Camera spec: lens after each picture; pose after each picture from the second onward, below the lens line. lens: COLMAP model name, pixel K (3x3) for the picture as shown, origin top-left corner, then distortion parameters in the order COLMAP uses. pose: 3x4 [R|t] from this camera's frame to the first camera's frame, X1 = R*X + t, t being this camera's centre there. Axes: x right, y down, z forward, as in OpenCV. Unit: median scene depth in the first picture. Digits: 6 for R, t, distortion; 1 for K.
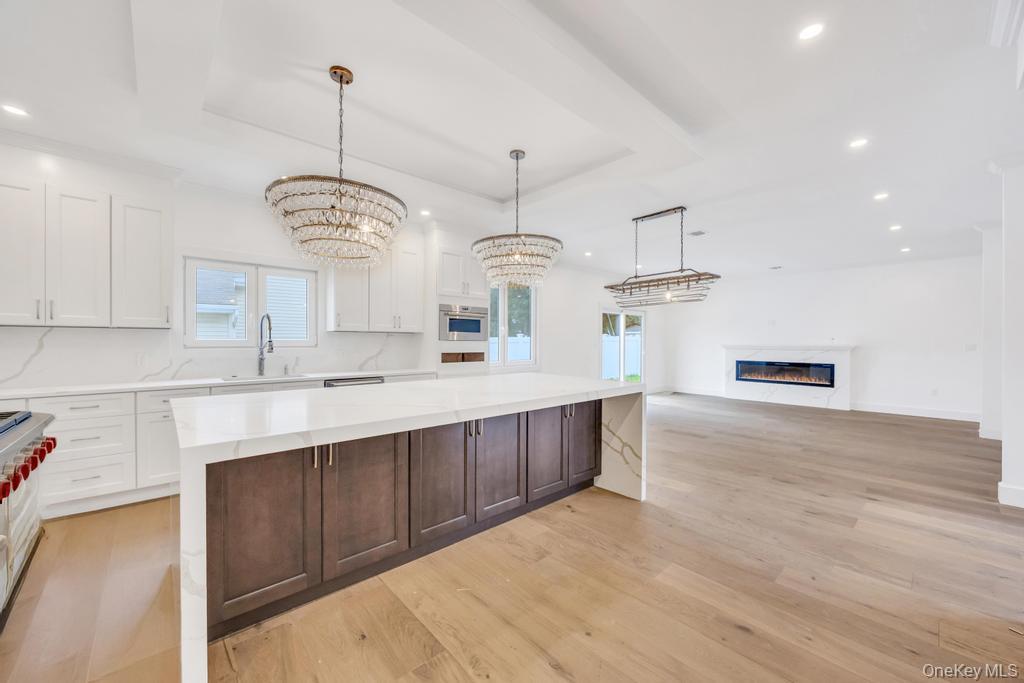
lens RADIAL K [[393.4, 0, 510.4], [0, 393.4, 344.3], [0, 0, 1]] dist [-0.002485, 0.000061]
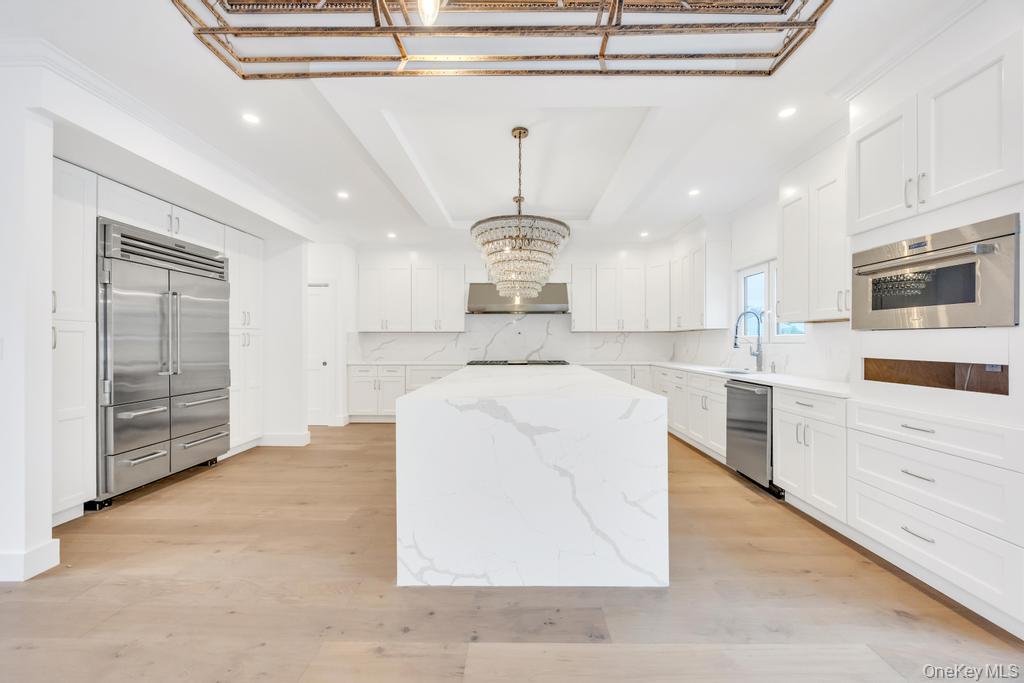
lens RADIAL K [[393.4, 0, 514.4], [0, 393.4, 341.9], [0, 0, 1]] dist [-0.002485, 0.000061]
pose [[-0.677823, -0.001916, -0.735223, 0.442153], [-0.005121, 0.999985, 0.002114, 0.004168], [0.735207, 0.005198, -0.677823, 1.016034]]
